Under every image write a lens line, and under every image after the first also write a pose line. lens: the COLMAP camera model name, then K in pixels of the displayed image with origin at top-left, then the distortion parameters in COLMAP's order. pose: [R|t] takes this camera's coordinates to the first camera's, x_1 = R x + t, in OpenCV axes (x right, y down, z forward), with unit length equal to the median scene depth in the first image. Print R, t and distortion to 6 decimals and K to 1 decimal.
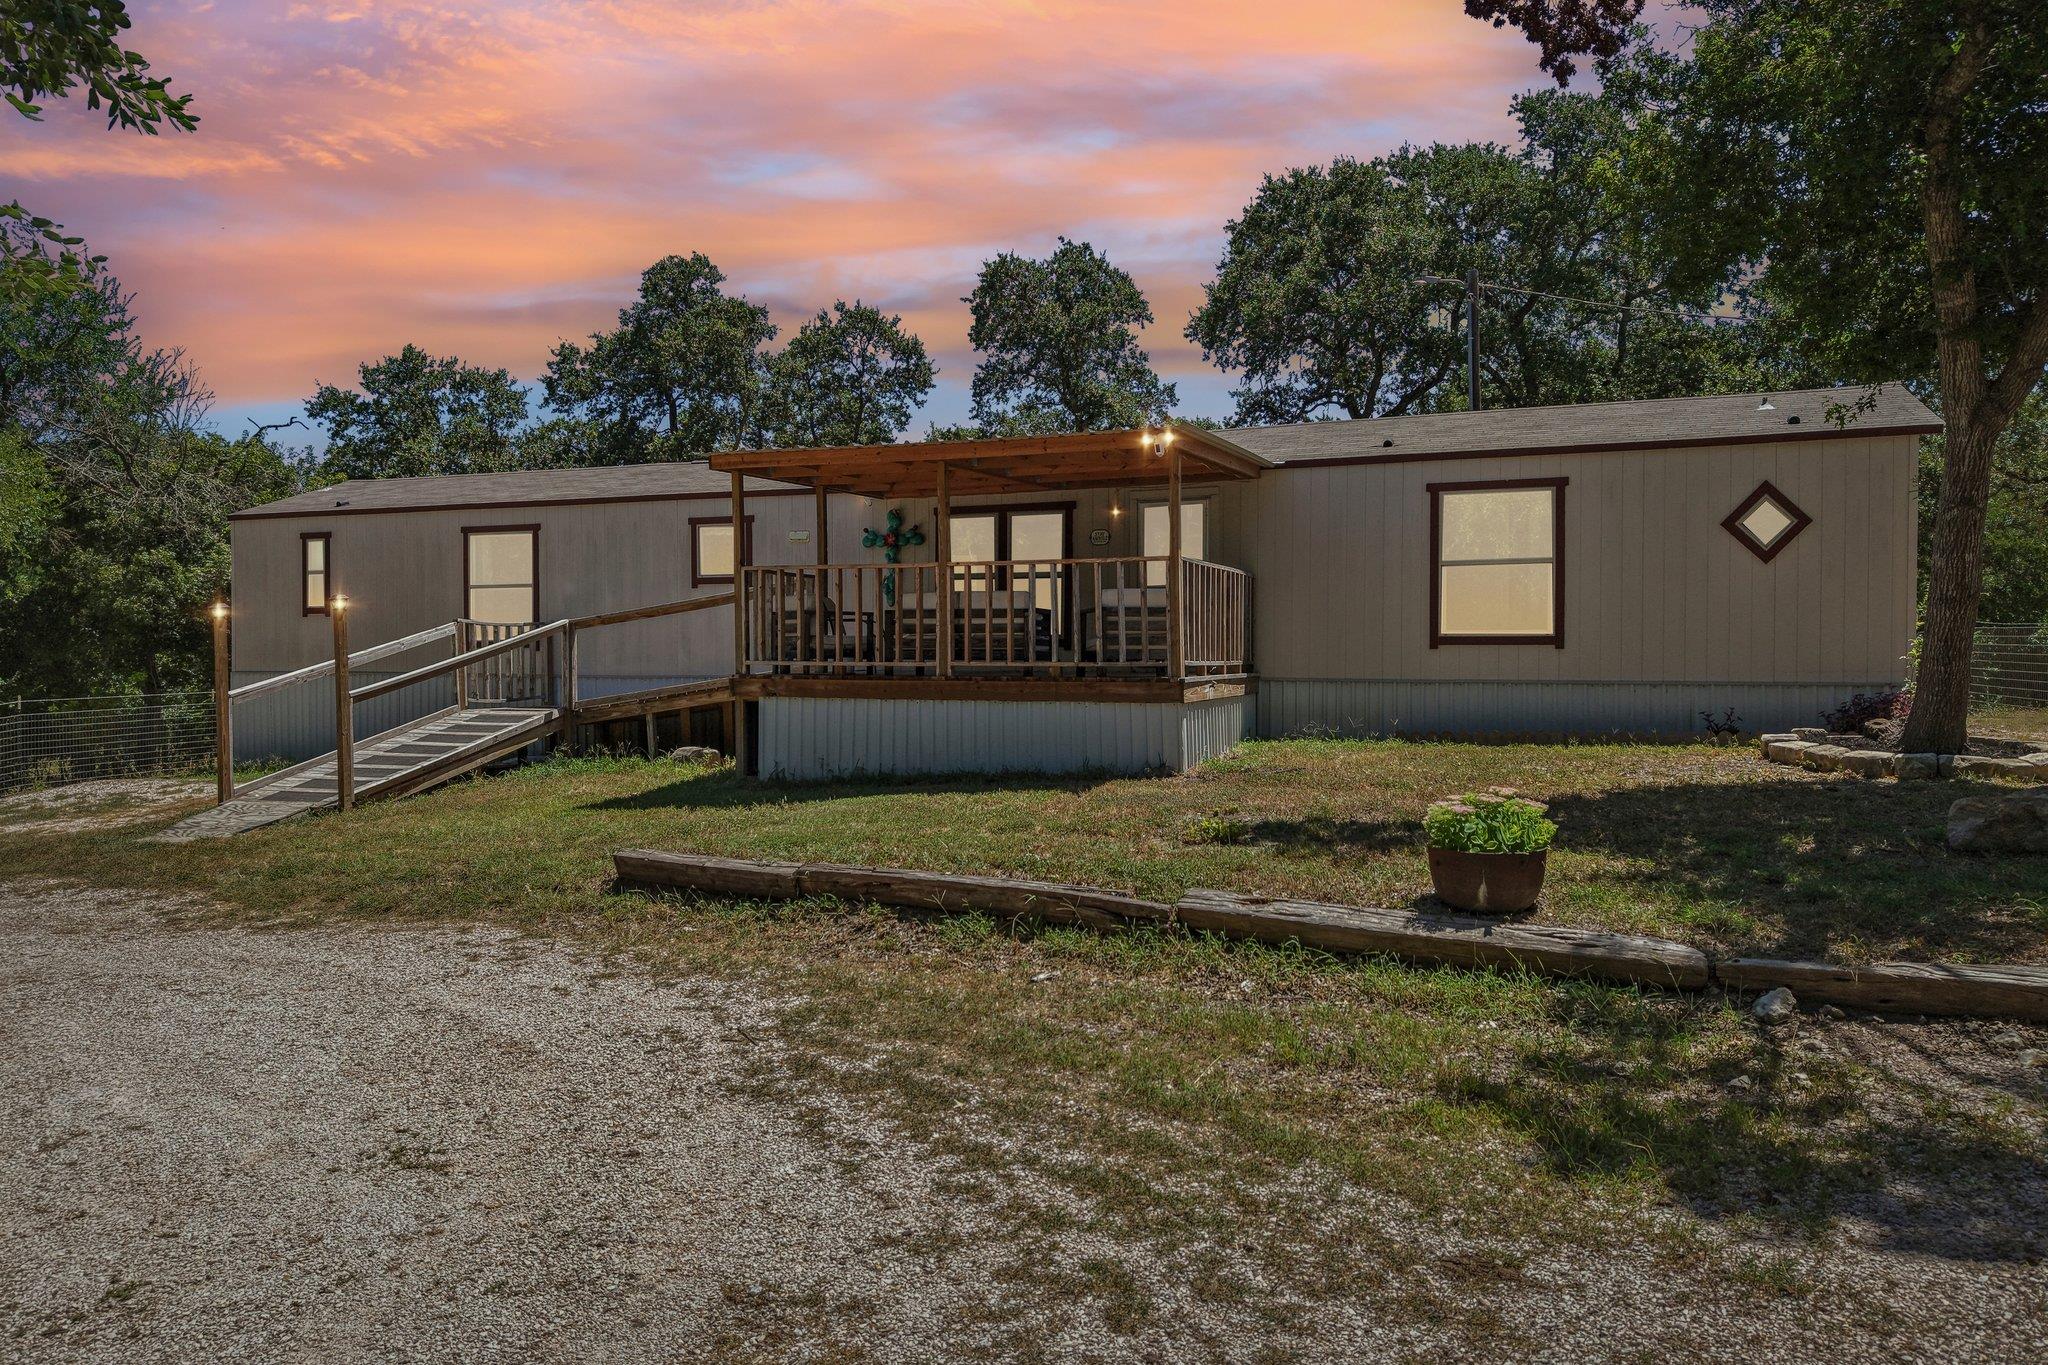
lens RADIAL K [[1374.3, 0, 1024.0], [0, 1374.3, 682.5], [0, 0, 1]] dist [-0.022543, -0.000945]
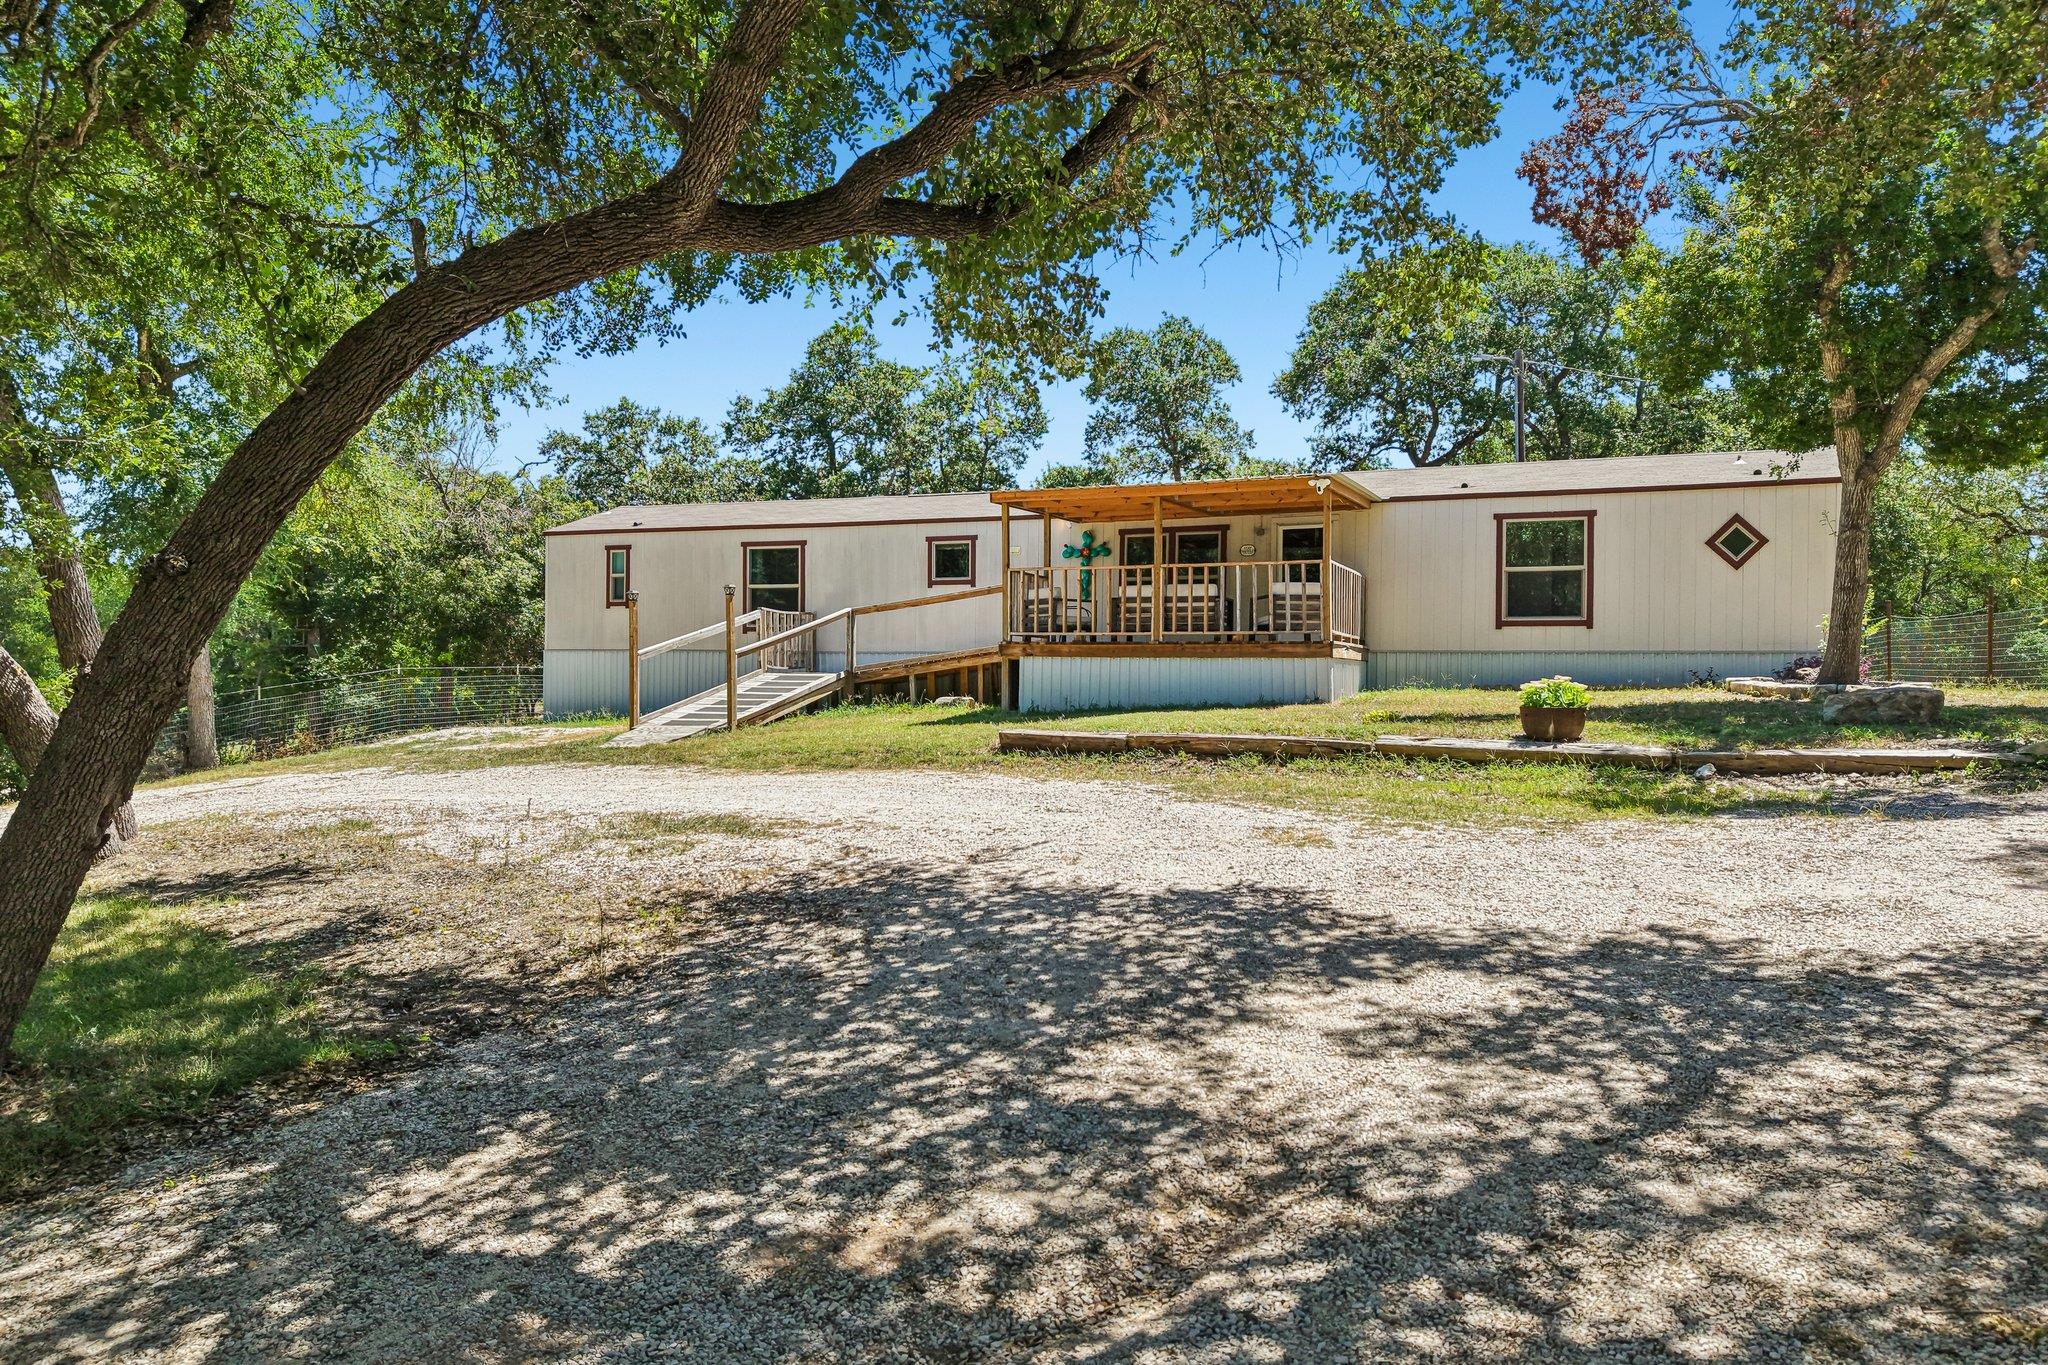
lens RADIAL K [[1395.1, 0, 886.4], [0, 1395.1, 678.6], [0, 0, 1]] dist [0.005196, -0.044829]
pose [[0.995918, 0.016018, -0.088826, -0.169117], [-0.018272, 0.999530, -0.024619, 0.060974], [0.088390, 0.026142, 0.995743, -0.412038]]
